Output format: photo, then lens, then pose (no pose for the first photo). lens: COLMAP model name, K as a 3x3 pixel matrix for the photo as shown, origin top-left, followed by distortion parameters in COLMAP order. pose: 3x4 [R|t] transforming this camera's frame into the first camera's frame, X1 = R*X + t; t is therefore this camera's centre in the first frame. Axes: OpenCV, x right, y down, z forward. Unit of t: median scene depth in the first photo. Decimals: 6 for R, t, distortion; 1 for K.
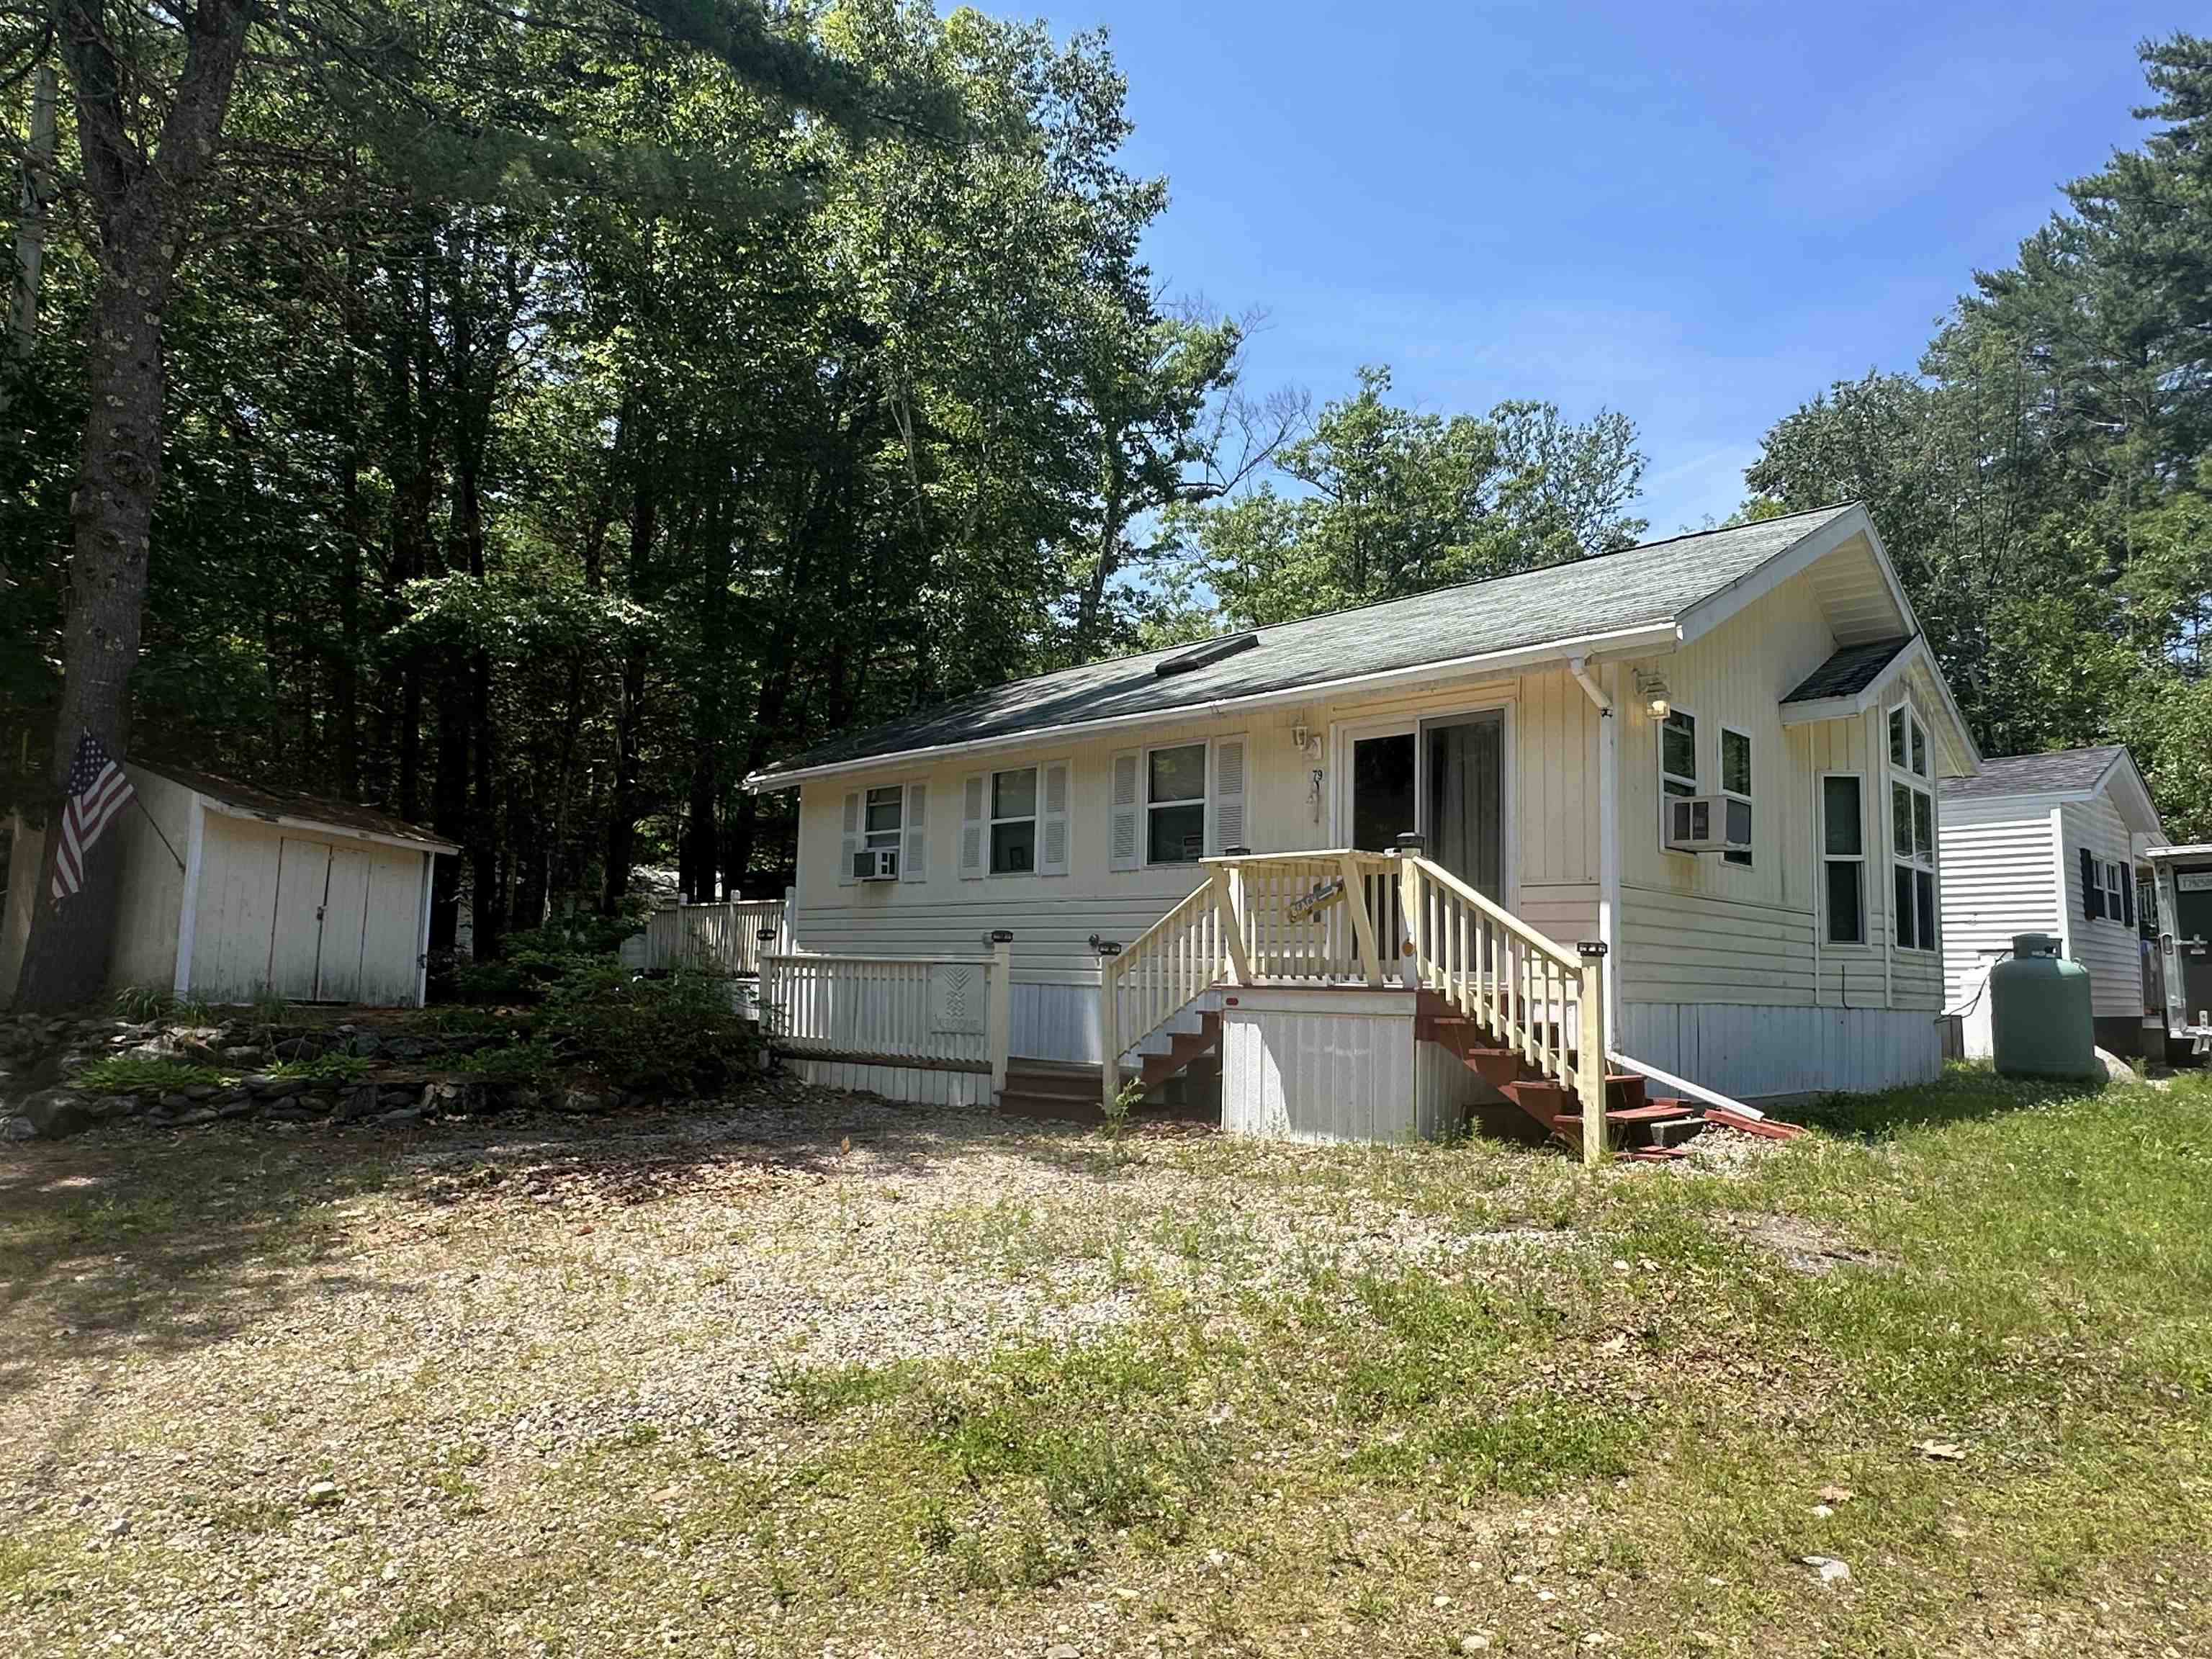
lens RADIAL K [[1388.9, 0, 1106.0], [0, 1388.9, 829.5], [0, 0, 1]] dist [0.001080, -0.001485]
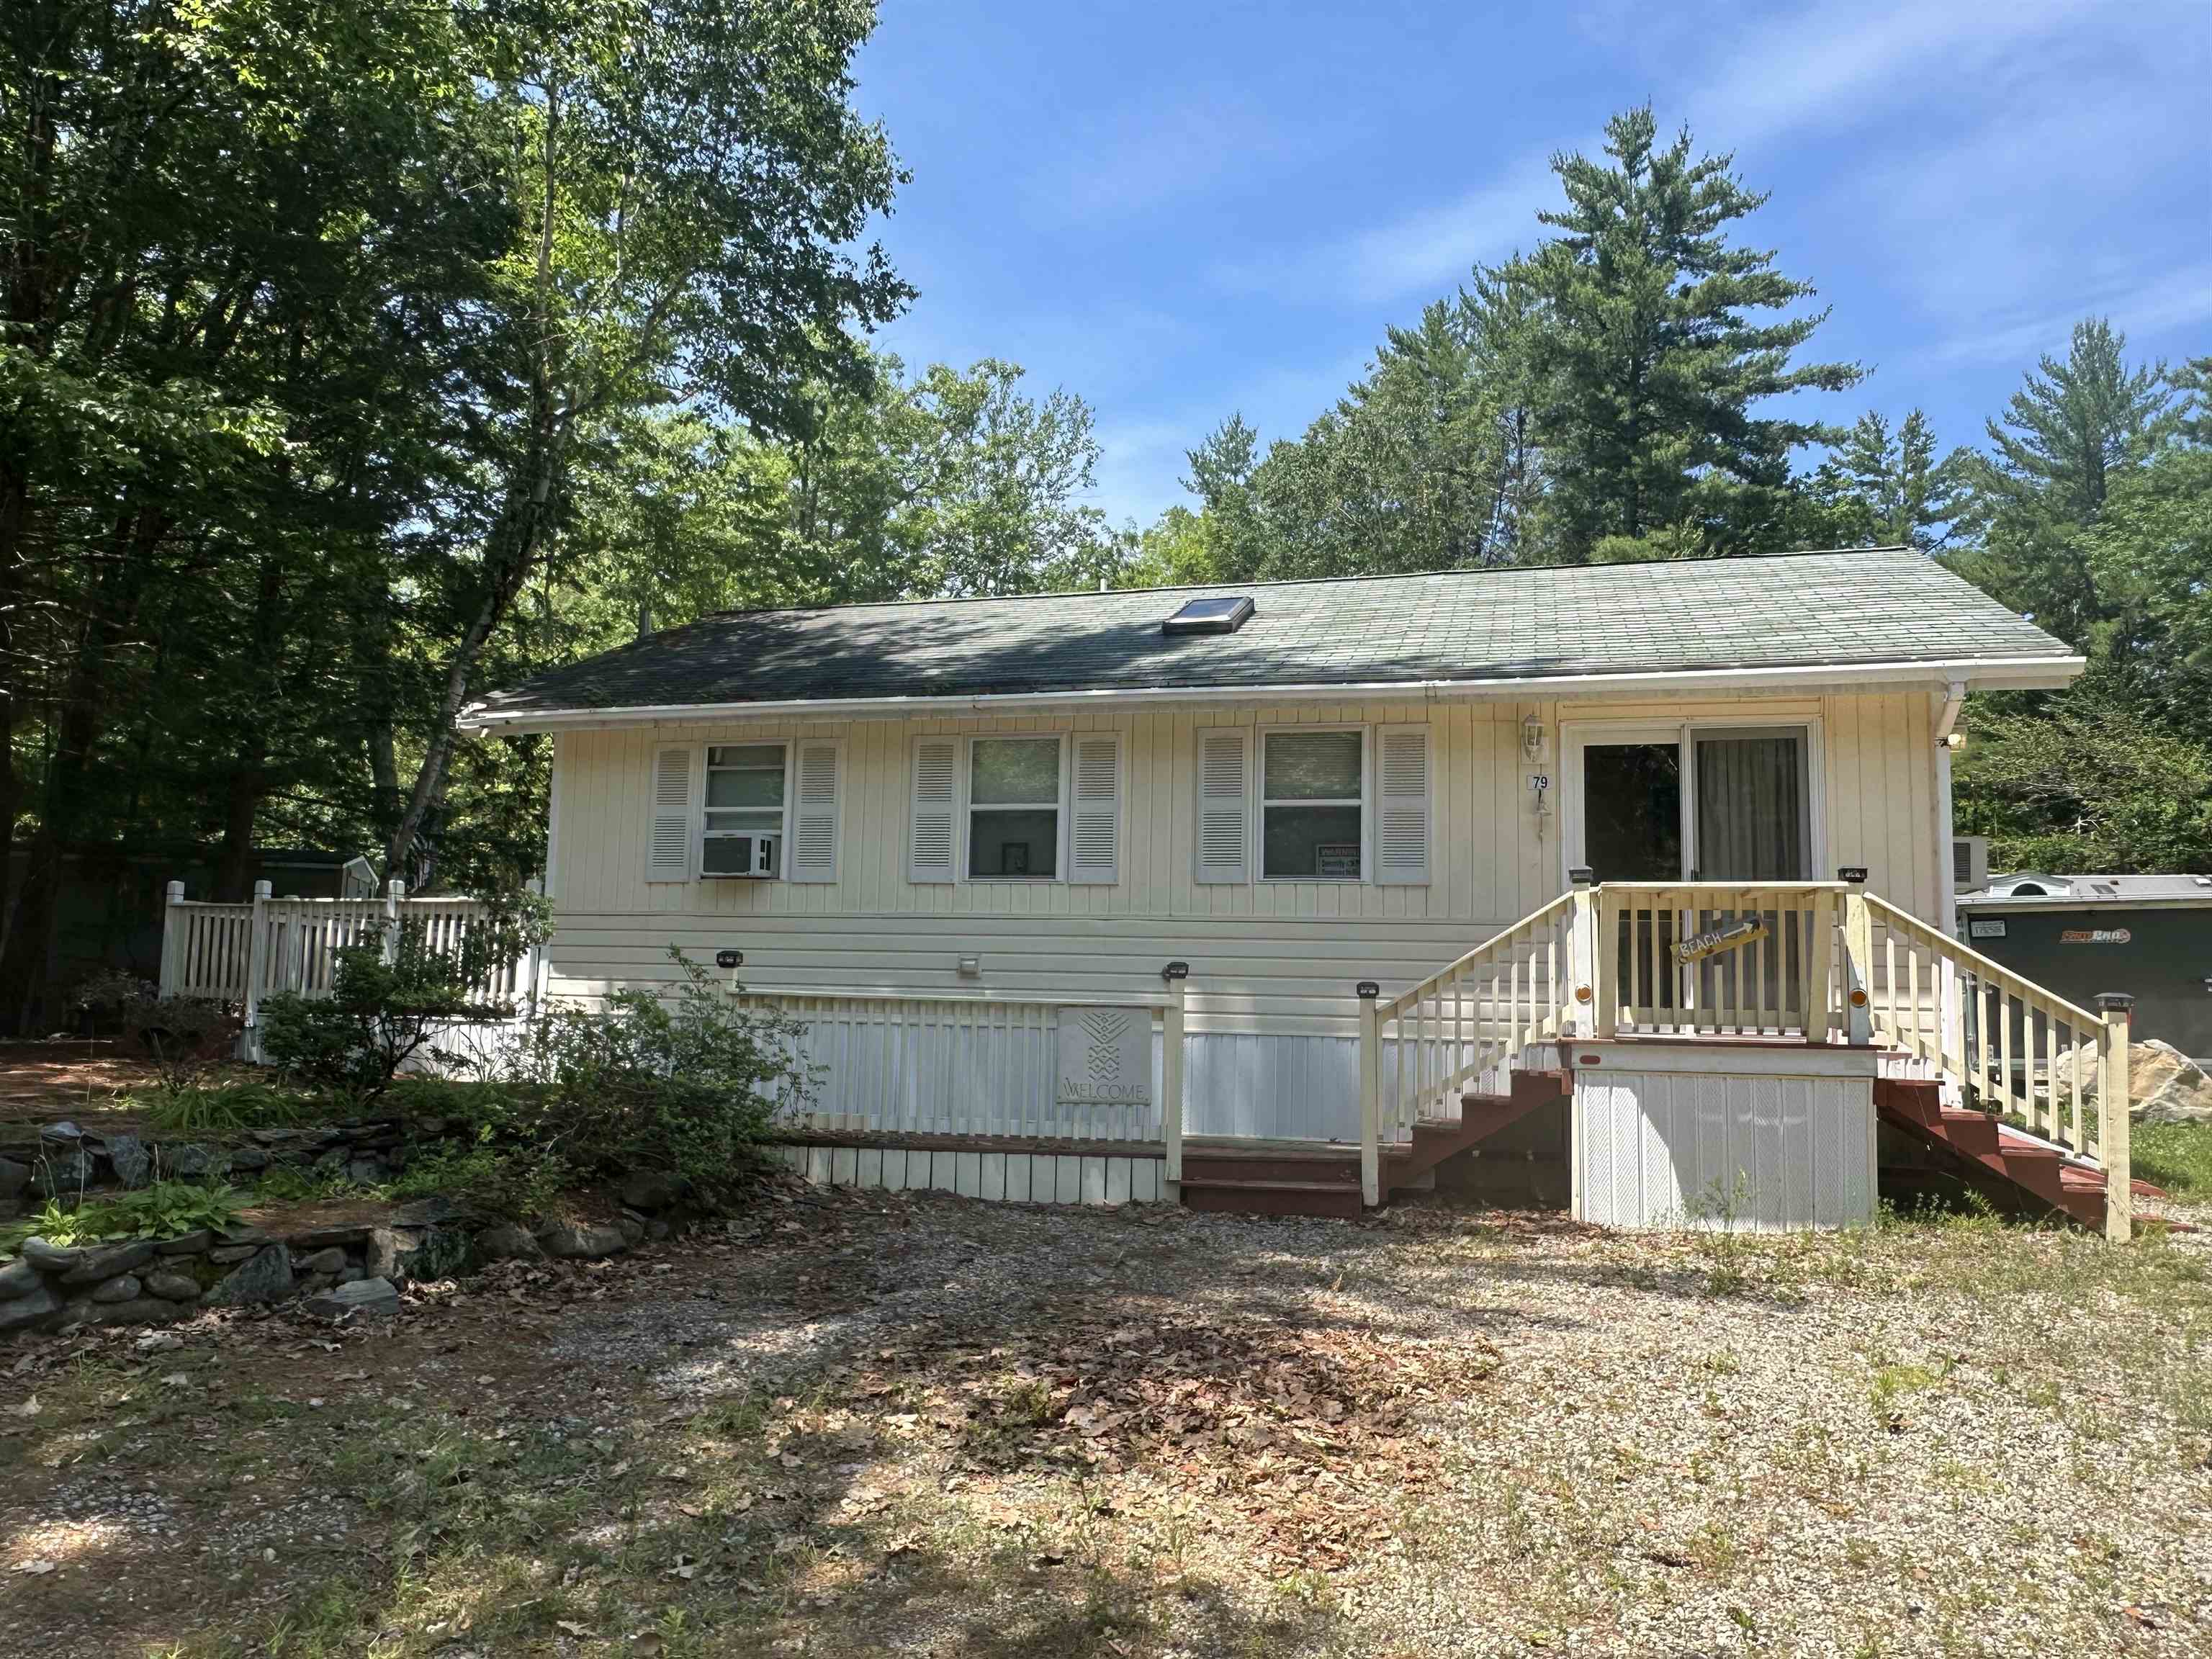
lens RADIAL K [[1561.3, 0, 1106.0], [0, 1561.3, 829.5], [0, 0, 1]] dist [-0.002781, 0.004322]
pose [[0.866877, 0.054356, 0.495550, -0.486519], [-0.056447, 0.998348, -0.010762, 0.012748], [-0.495316, -0.018643, 0.868513, 0.281959]]
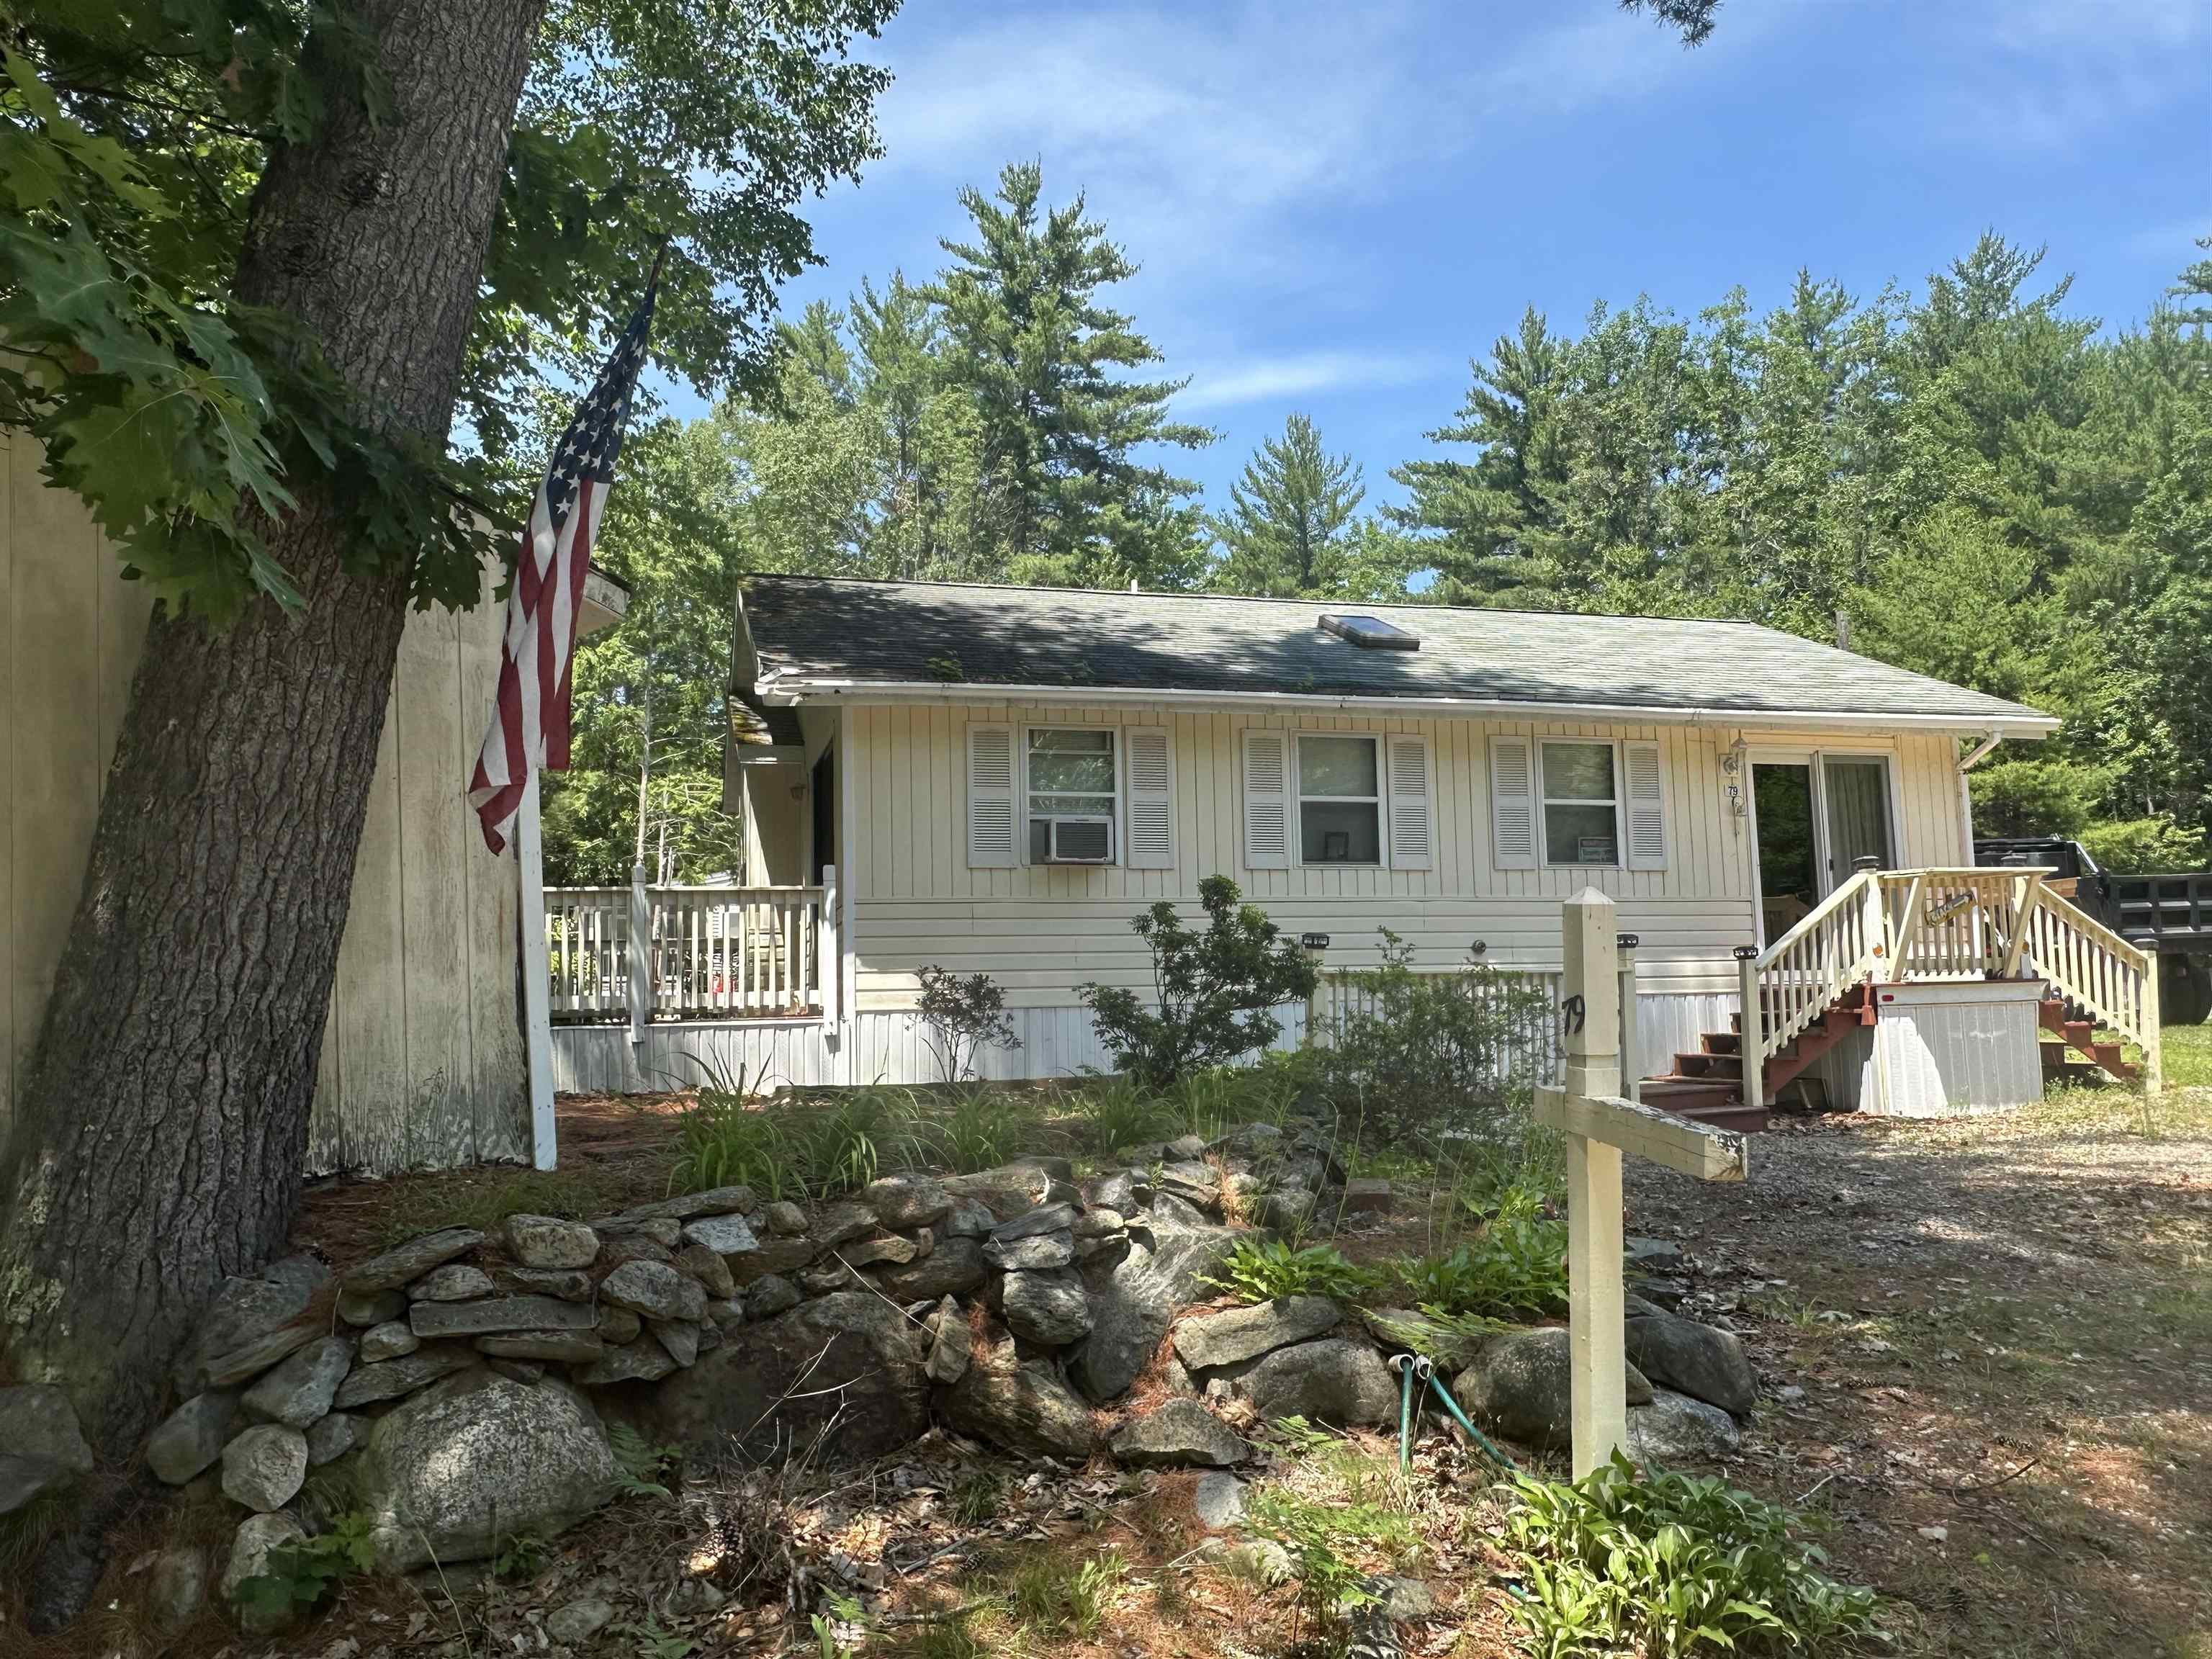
lens RADIAL K [[1561.3, 0, 1106.0], [0, 1561.3, 829.5], [0, 0, 1]] dist [-0.002781, 0.004322]
pose [[0.481886, 0.061377, 0.874082, -1.031105], [-0.059287, 0.997542, -0.037361, 0.058902], [-0.874226, -0.033818, 0.484340, 0.756609]]
